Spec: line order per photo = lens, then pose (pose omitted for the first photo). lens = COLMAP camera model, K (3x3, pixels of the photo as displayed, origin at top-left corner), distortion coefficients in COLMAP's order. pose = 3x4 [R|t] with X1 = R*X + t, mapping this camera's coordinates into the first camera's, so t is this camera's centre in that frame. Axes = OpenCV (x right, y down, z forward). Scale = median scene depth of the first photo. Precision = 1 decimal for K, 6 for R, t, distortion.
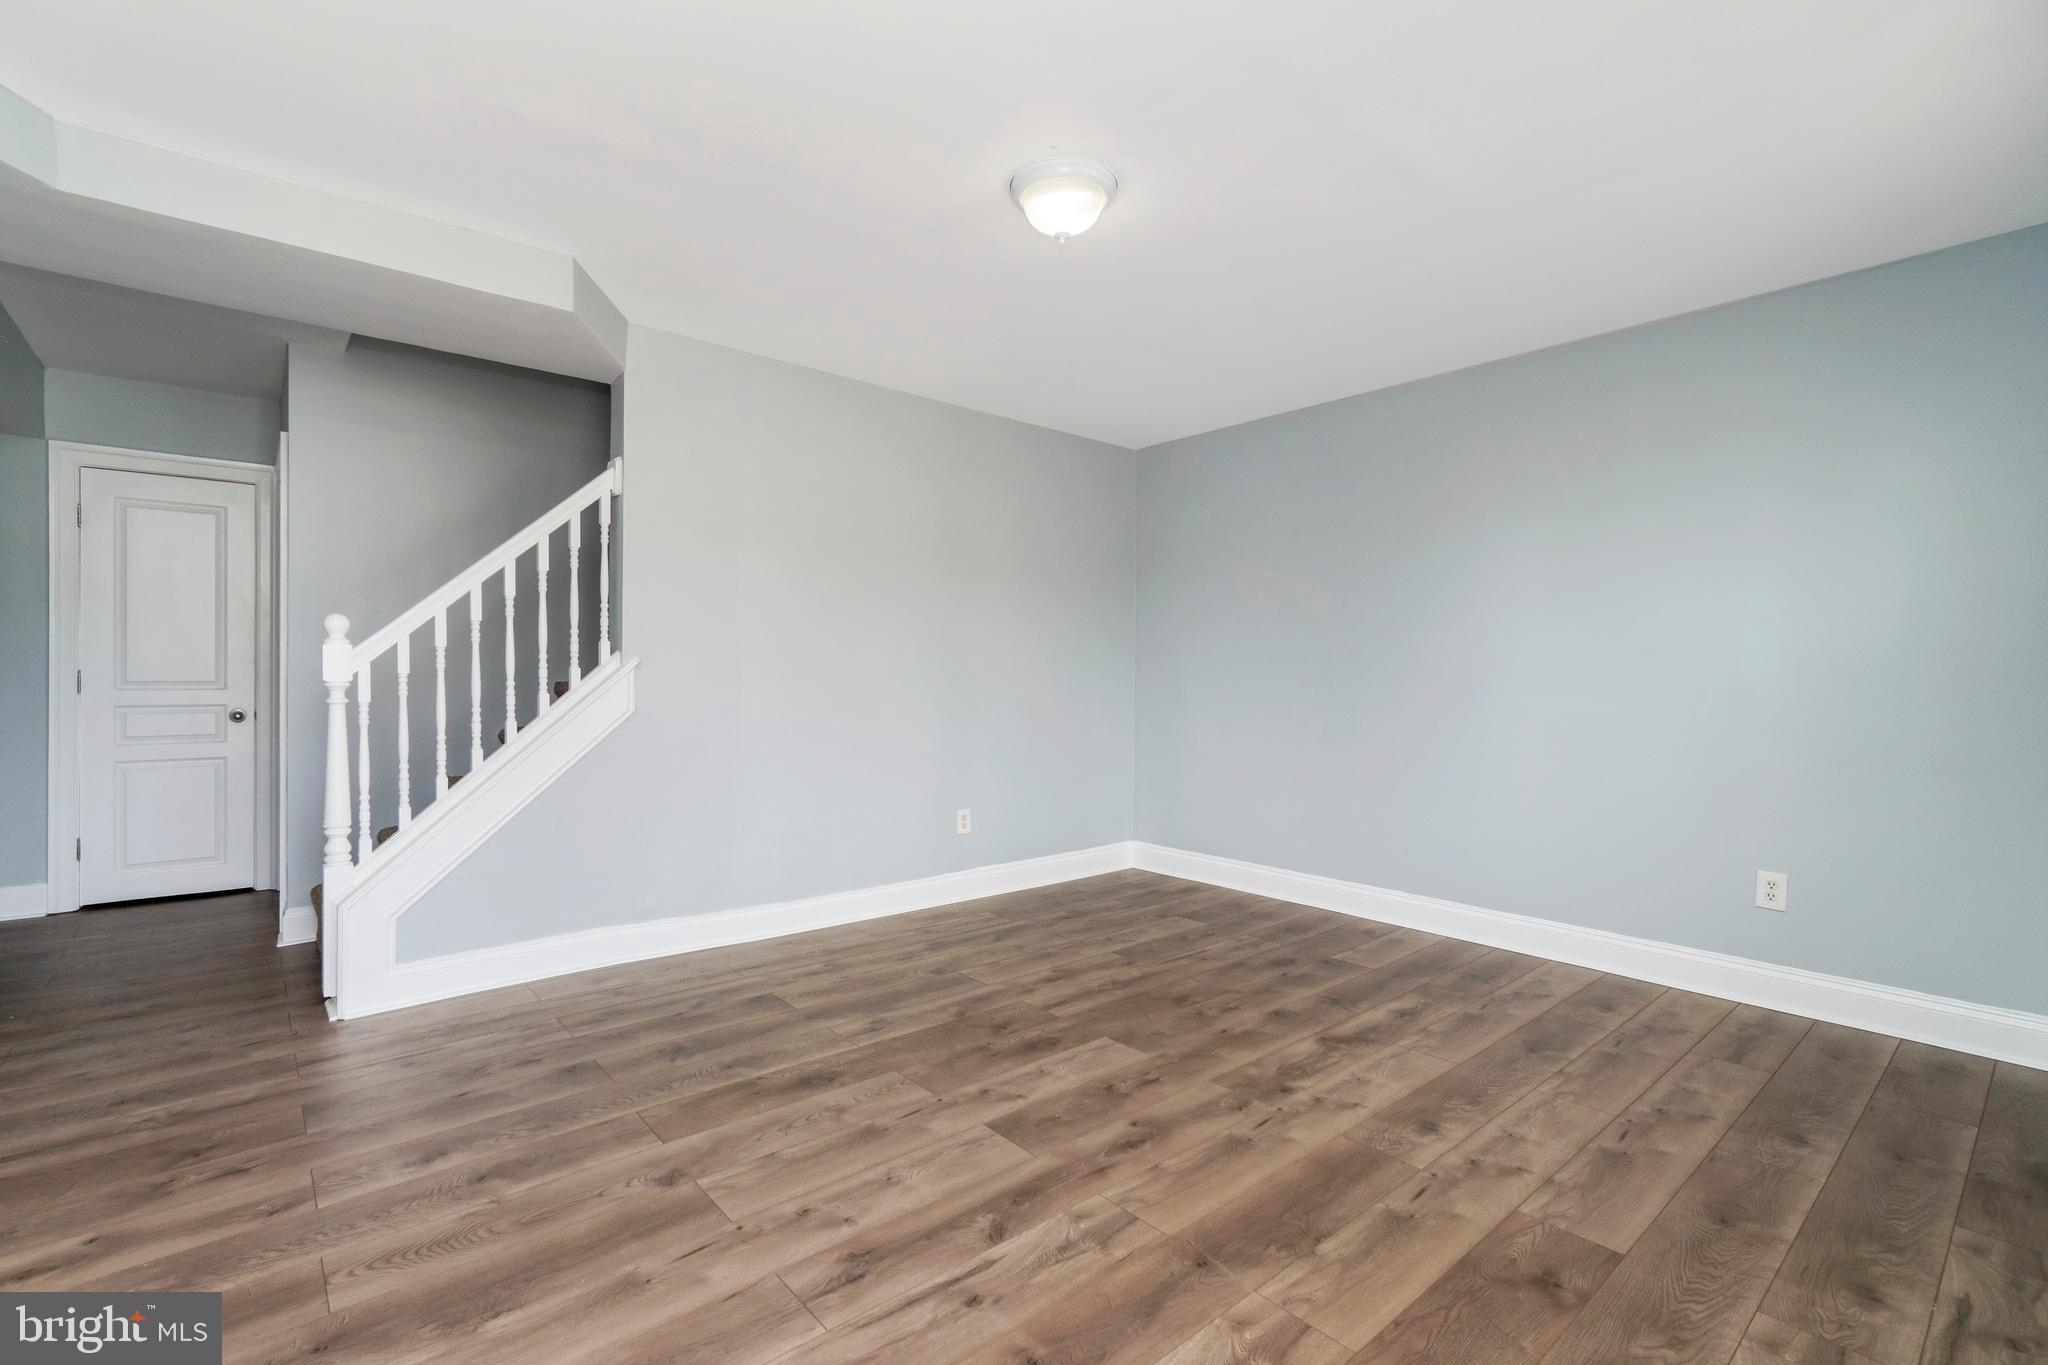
lens RADIAL K [[935.2, 0, 949.4], [0, 935.2, 699.5], [0, 0, 1]] dist [-0.003767, -0.000518]
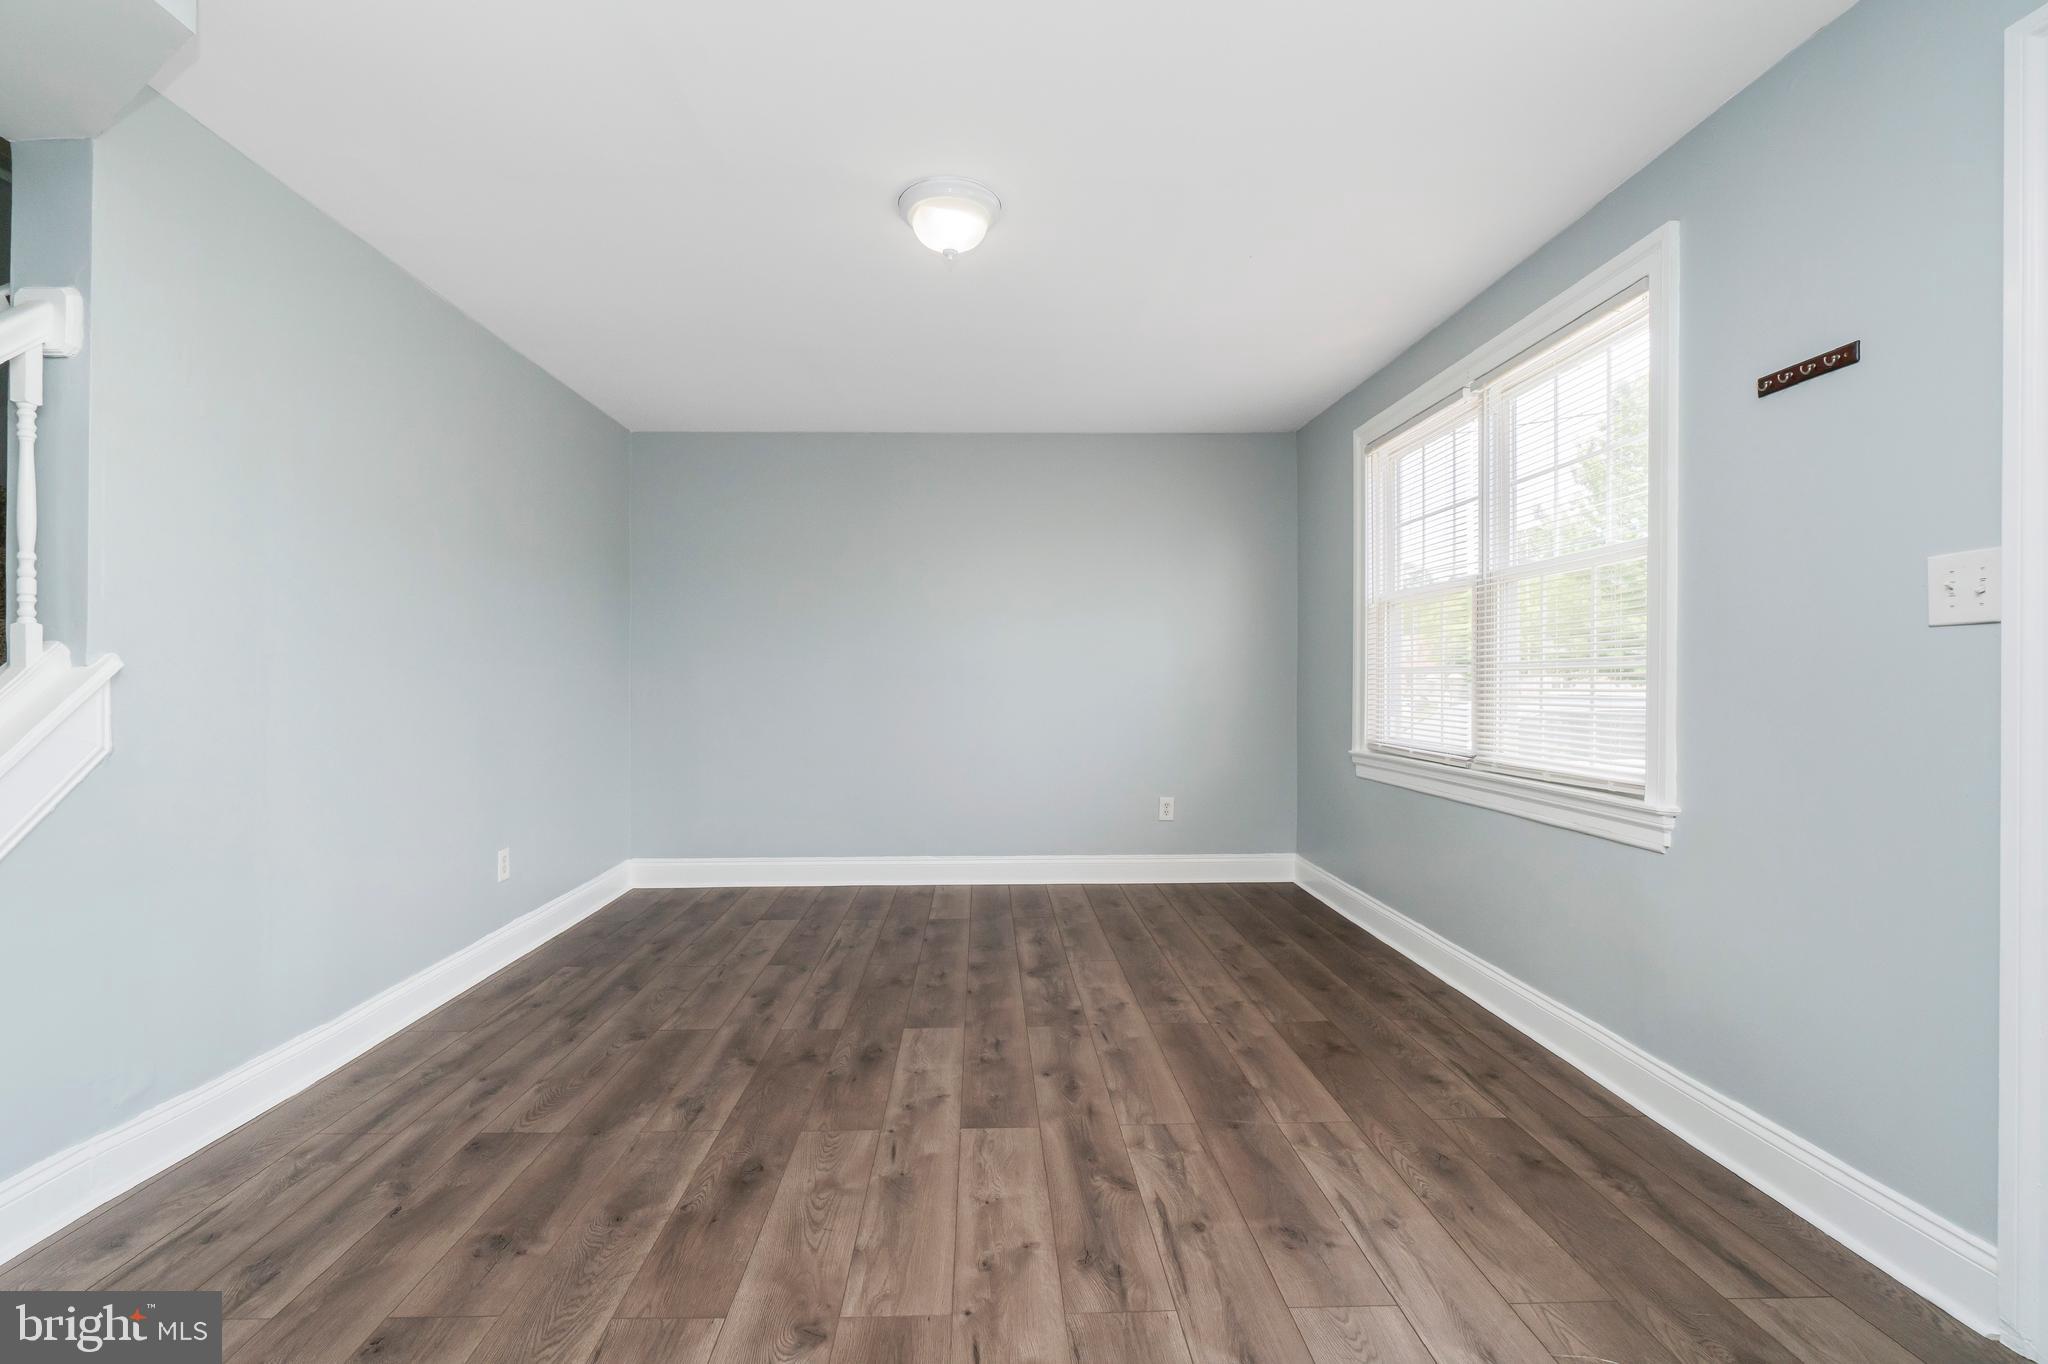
lens RADIAL K [[935.2, 0, 1032.3], [0, 935.2, 671.0], [0, 0, 1]] dist [-0.003767, -0.000518]
pose [[0.578899, -0.002962, 0.815394, -0.614995], [0.028376, 0.999461, -0.016515, -0.009229], [-0.814905, 0.032698, 0.578671, 0.296540]]
